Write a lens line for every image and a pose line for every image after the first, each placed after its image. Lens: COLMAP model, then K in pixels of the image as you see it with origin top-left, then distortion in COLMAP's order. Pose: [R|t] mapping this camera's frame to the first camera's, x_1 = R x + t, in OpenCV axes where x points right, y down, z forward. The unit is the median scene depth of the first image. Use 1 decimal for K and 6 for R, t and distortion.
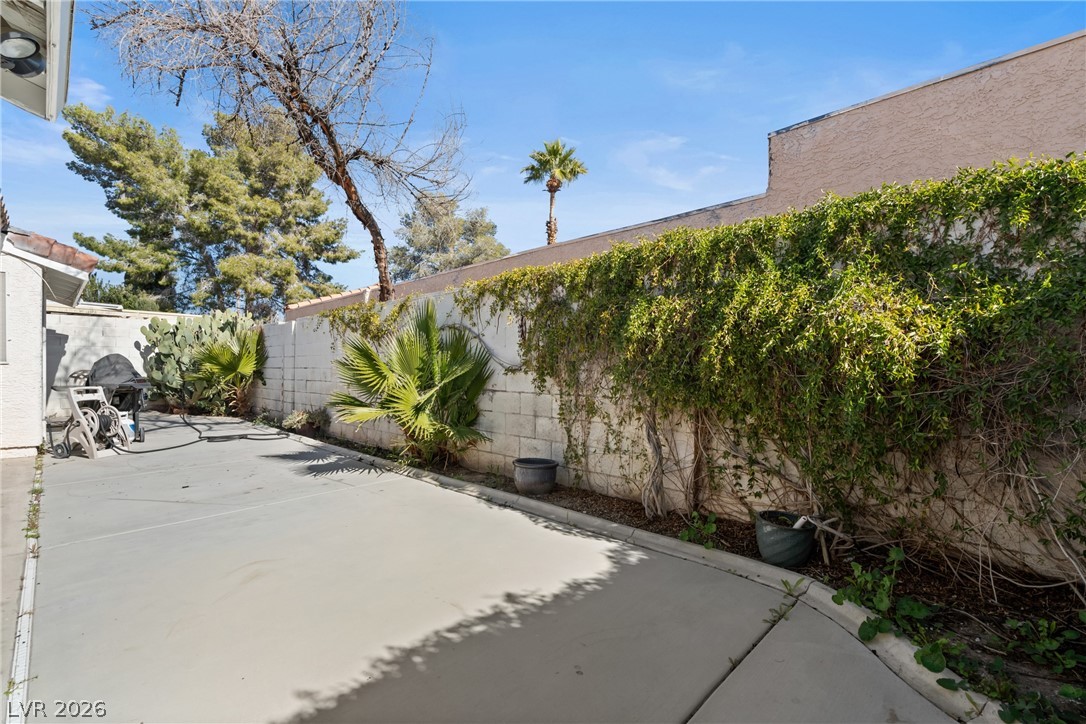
lens RADIAL K [[516.6, 0, 541.1], [0, 516.6, 362.8], [0, 0, 1]] dist [-0.005119, 0.003634]
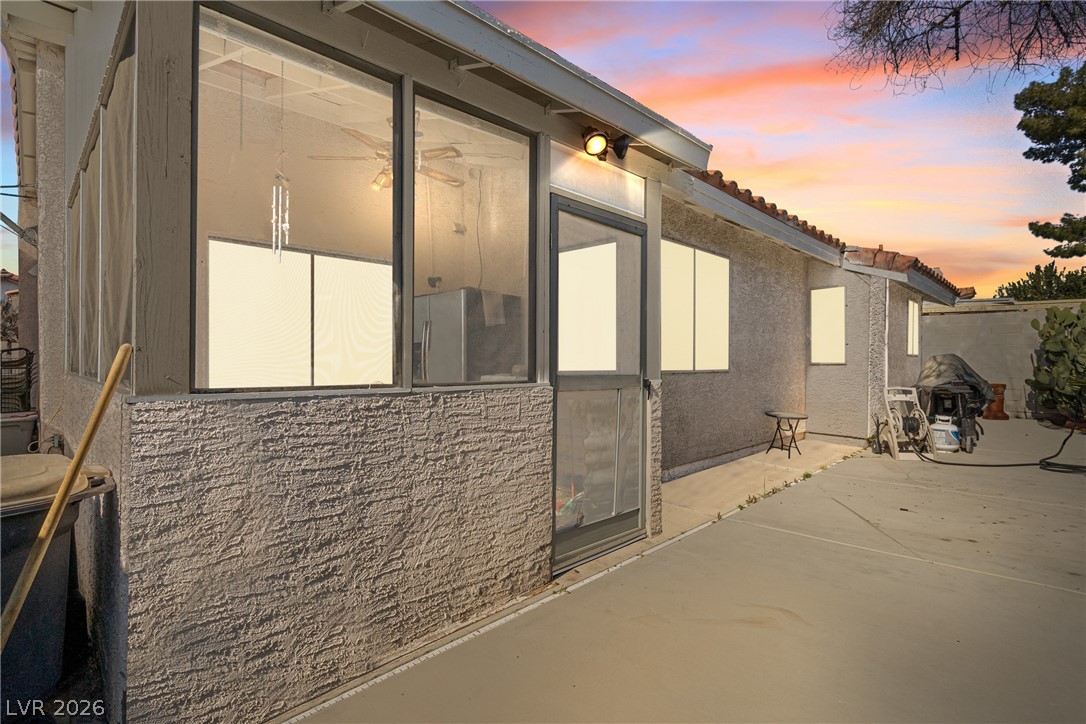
lens RADIAL K [[516.6, 0, 541.1], [0, 516.6, 359.2], [0, 0, 1]] dist [-0.005119, 0.003634]
pose [[-0.016092, -0.003358, -0.999865, 0.092705], [0.002874, 0.999990, -0.003405, -0.004912], [0.999866, -0.002929, -0.016082, 0.205695]]
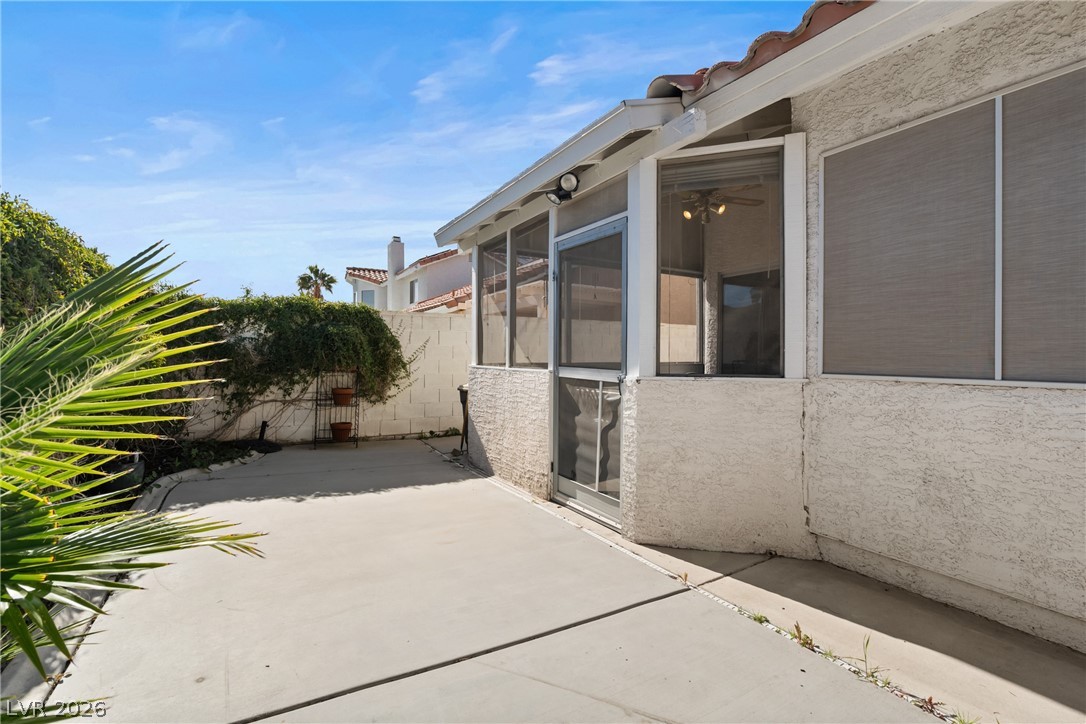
lens RADIAL K [[516.6, 0, 549.2], [0, 516.6, 355.9], [0, 0, 1]] dist [-0.005119, 0.003634]
pose [[-0.961220, -0.005076, 0.275735, -0.359220], [-0.006625, 0.999967, -0.004688, -0.002597], [-0.275702, -0.006333, -0.961222, 0.671420]]
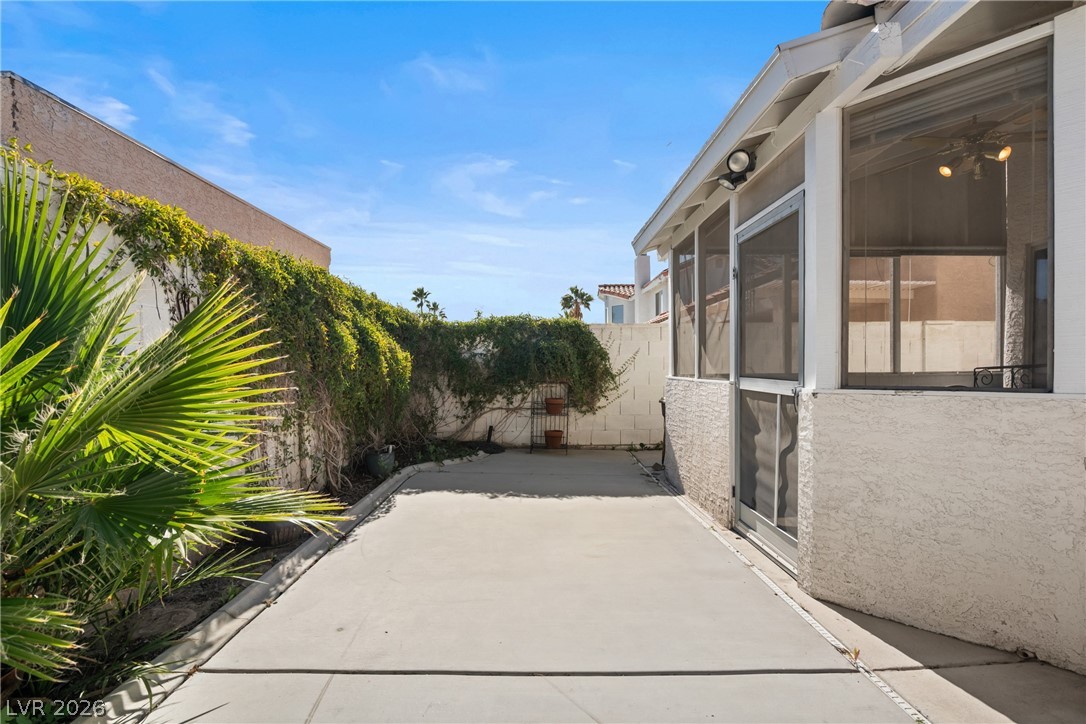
lens RADIAL K [[516.6, 0, 532.2], [0, 516.6, 375.7], [0, 0, 1]] dist [-0.005119, 0.003634]
pose [[-0.692287, -0.004954, 0.721606, -0.419849], [0.003921, 0.999936, 0.010626, -0.001408], [-0.721612, 0.010185, -0.692223, 0.617190]]
